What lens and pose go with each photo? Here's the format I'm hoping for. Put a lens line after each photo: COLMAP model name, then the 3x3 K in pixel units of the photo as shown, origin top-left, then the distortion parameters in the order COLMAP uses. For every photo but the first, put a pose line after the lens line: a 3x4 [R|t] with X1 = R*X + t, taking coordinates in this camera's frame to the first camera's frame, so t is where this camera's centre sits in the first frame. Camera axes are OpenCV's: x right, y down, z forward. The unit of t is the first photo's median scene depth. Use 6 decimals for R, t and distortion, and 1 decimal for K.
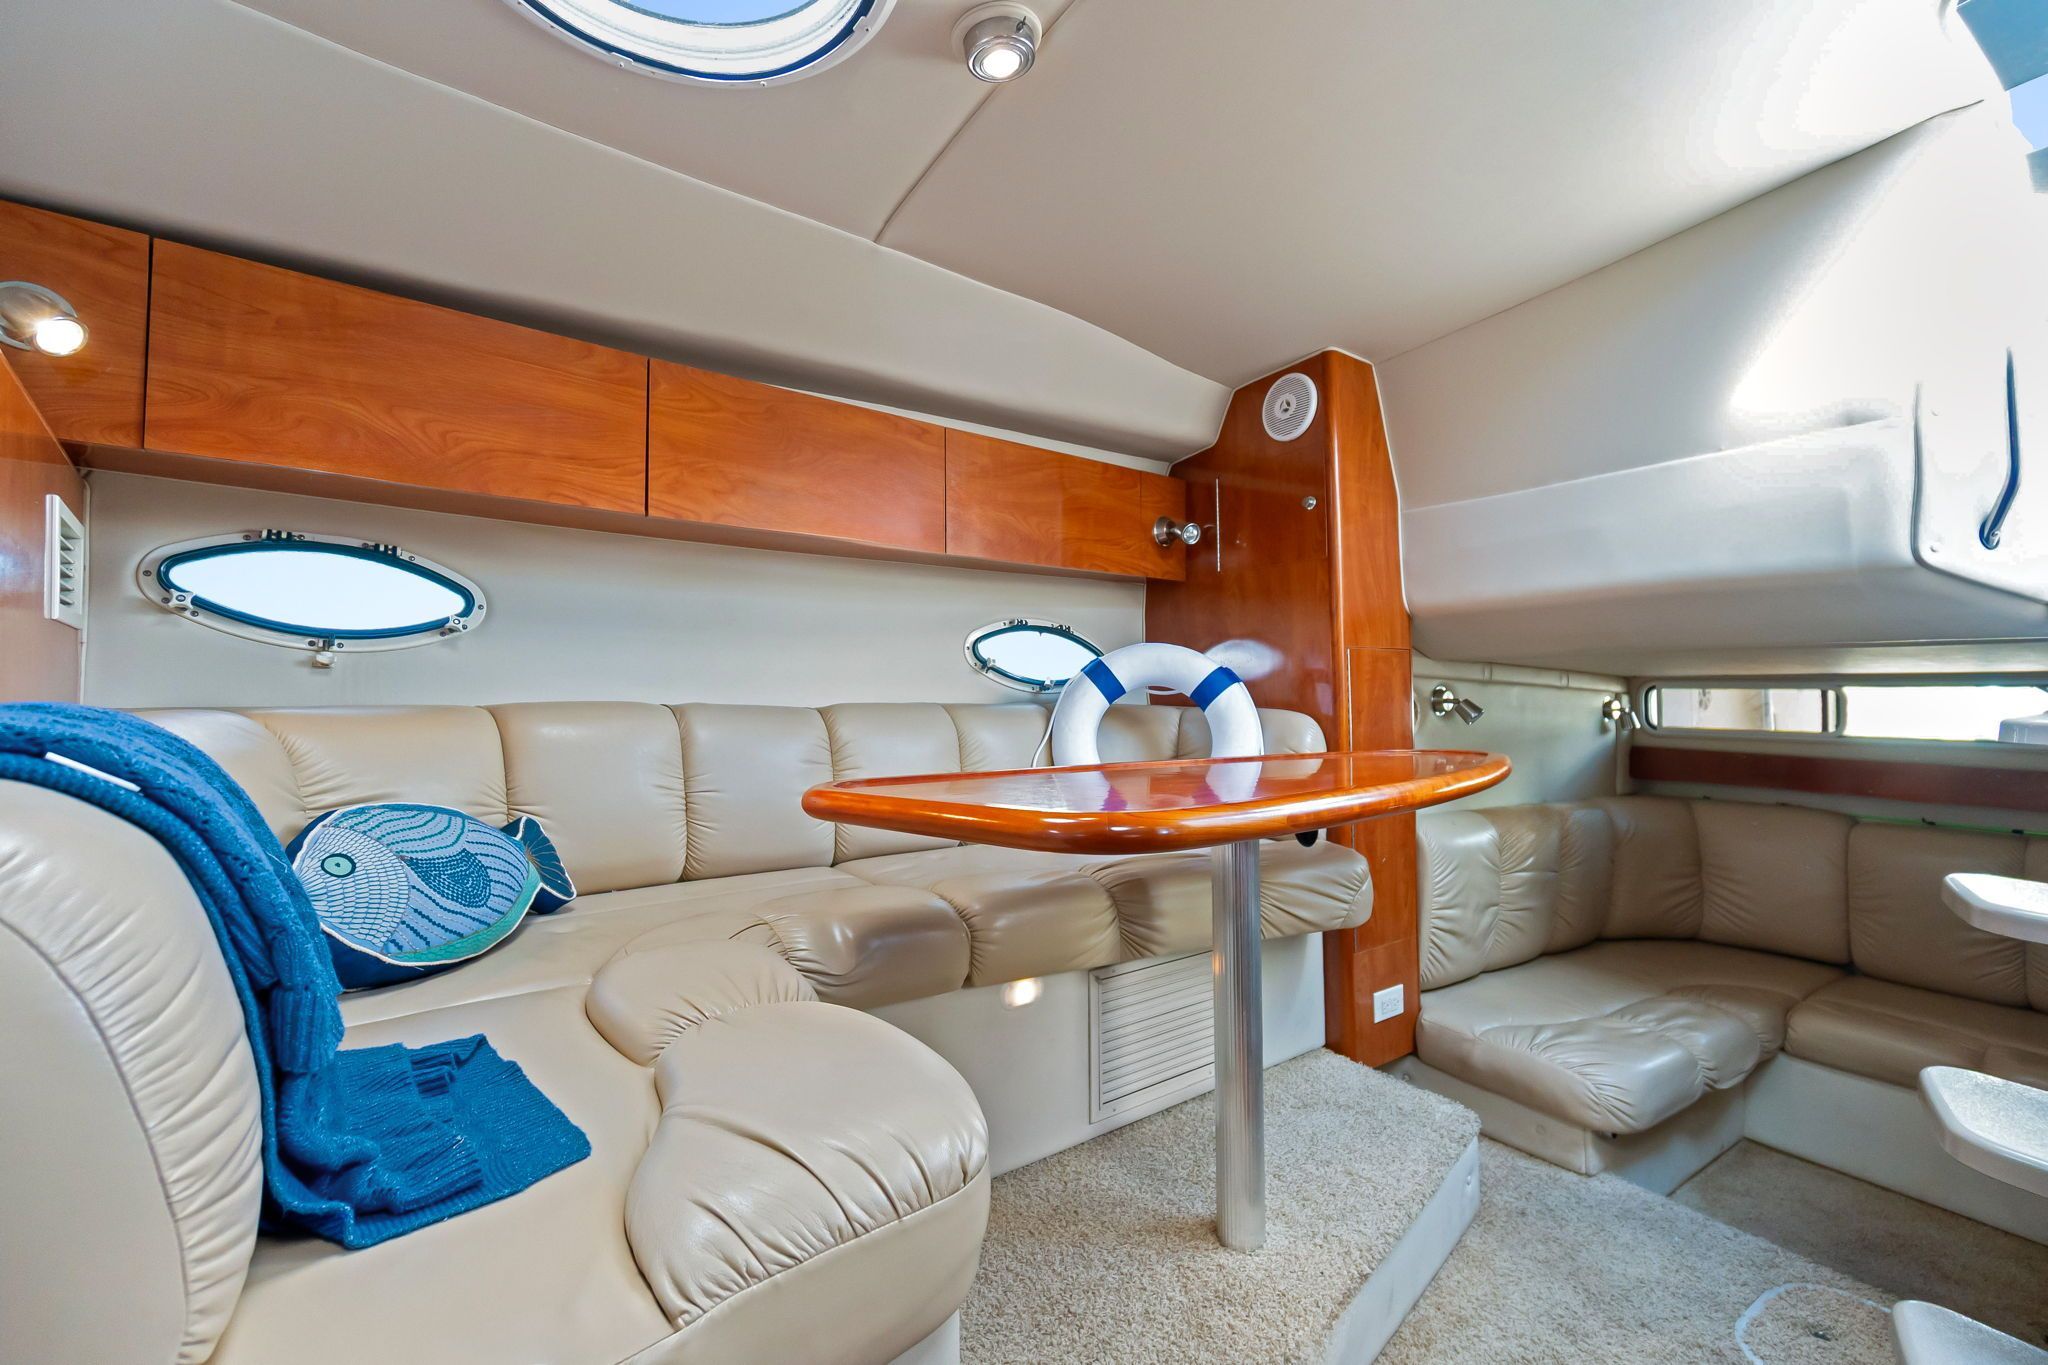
lens RADIAL K [[878.5, 0, 1049.8], [0, 878.5, 678.8], [0, 0, 1]] dist [0.006923, 0.000412]
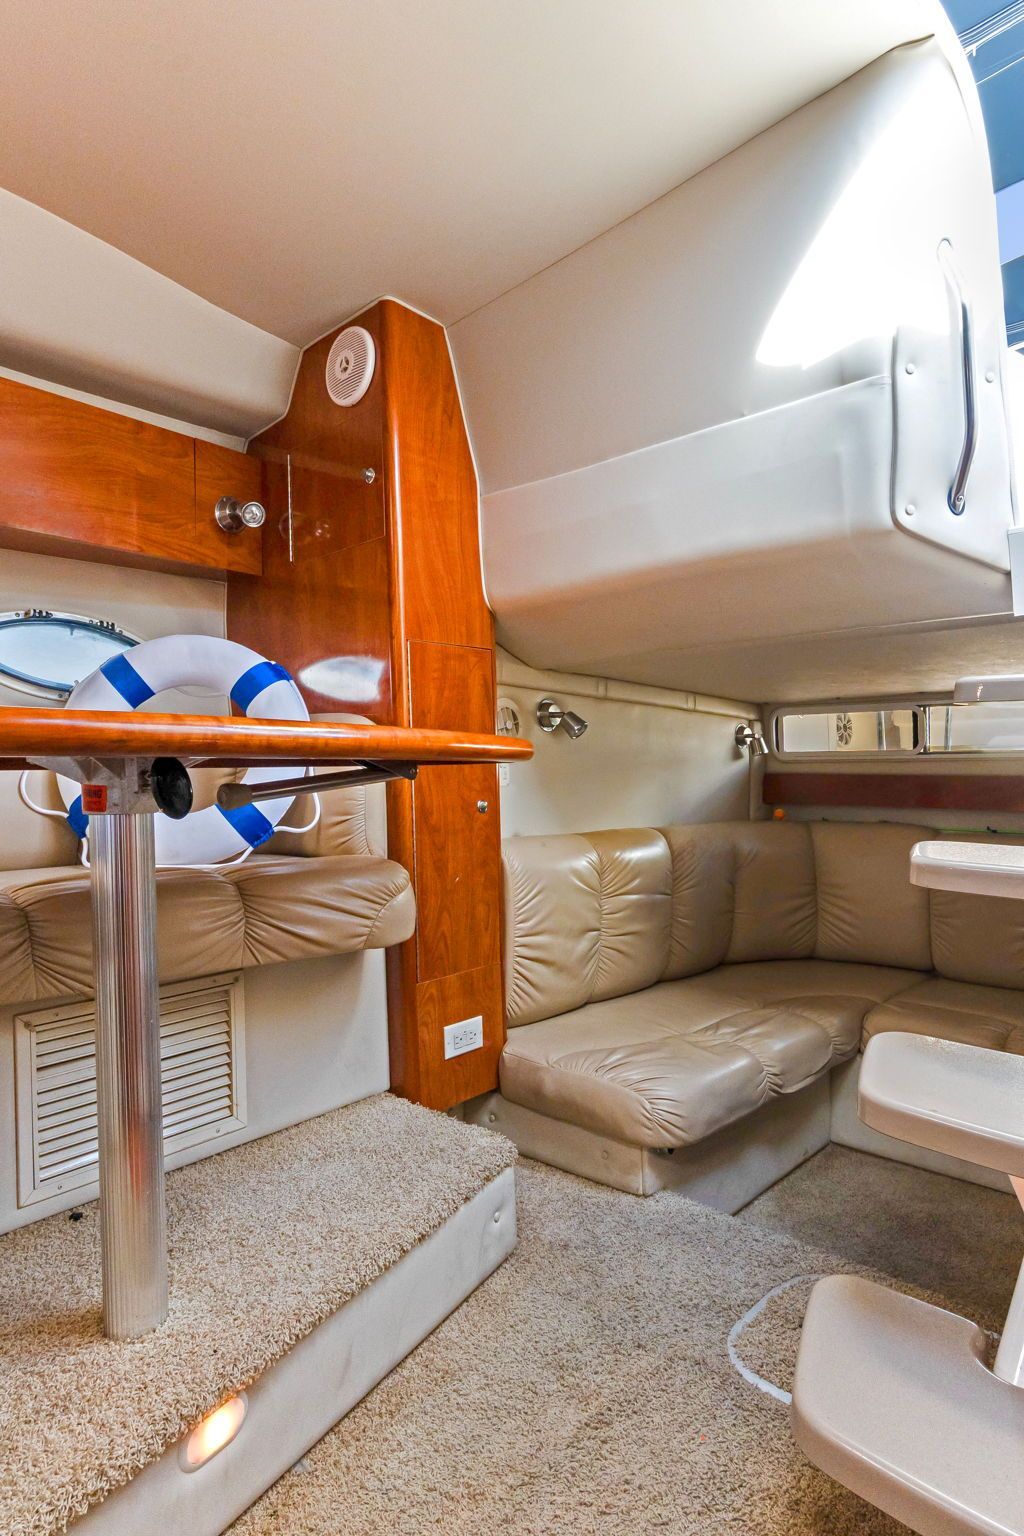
lens RADIAL K [[905.5, 0, 538.2], [0, 905.5, 771.0], [0, 0, 1]] dist [0.001522, 0.000781]
pose [[0.971642, -0.012420, 0.236132, 0.242935], [0.008445, 0.999805, 0.017838, 0.079020], [-0.236307, -0.015338, 0.971557, 0.081321]]
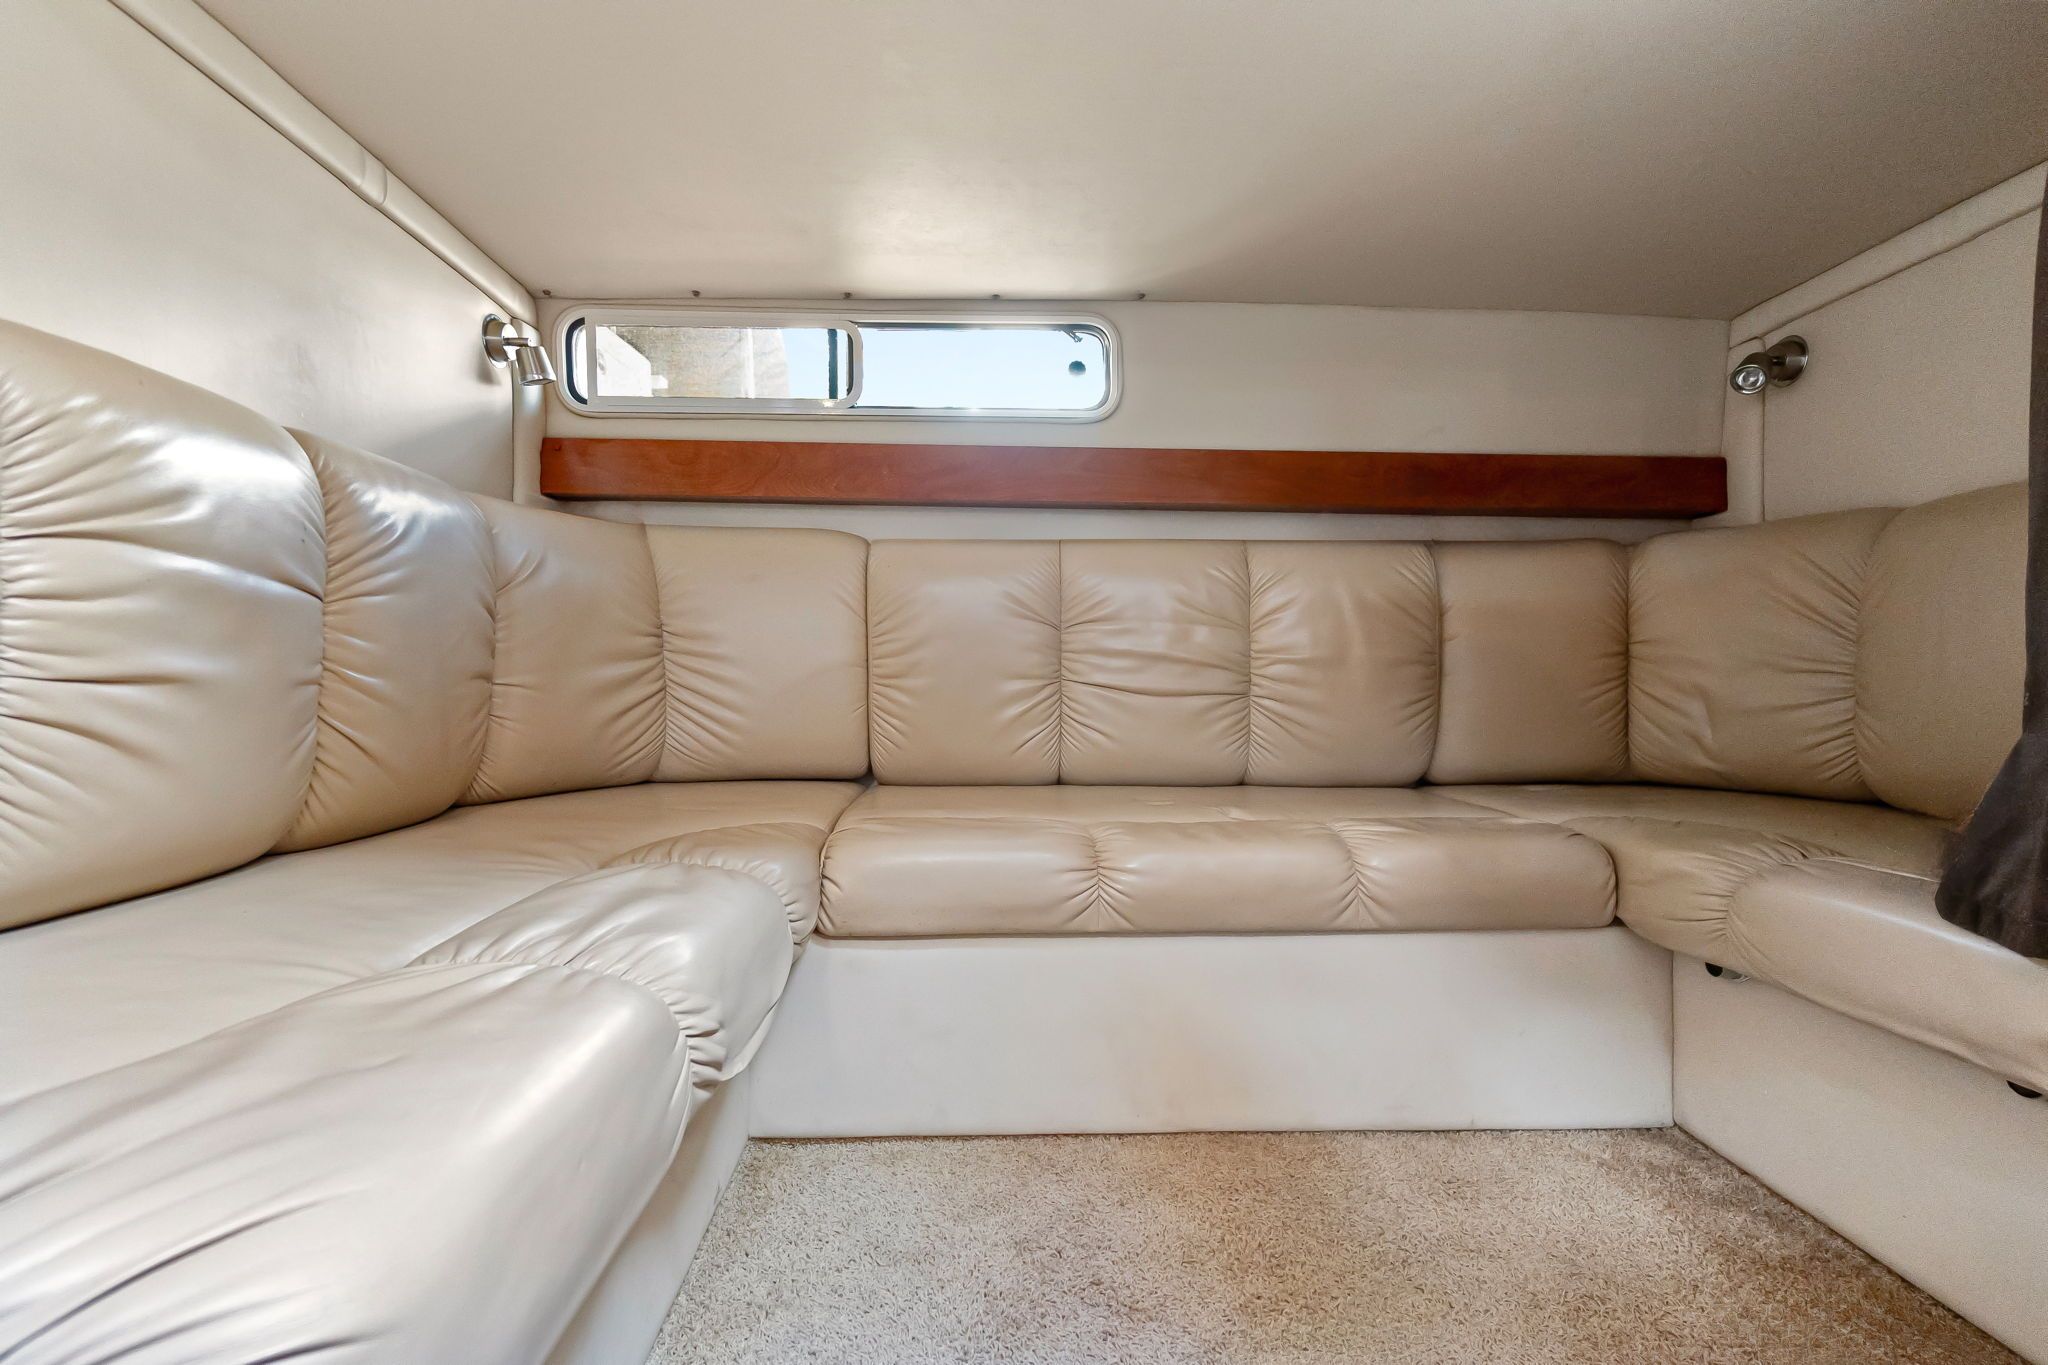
lens RADIAL K [[972.2, 0, 1011.0], [0, 972.2, 673.6], [0, 0, 1]] dist [0.002059, 0.003721]
pose [[0.544576, -0.029887, 0.838179, 0.489730], [-0.006119, 0.999197, 0.039604, 0.282671], [-0.838689, -0.026696, 0.543956, 0.684669]]
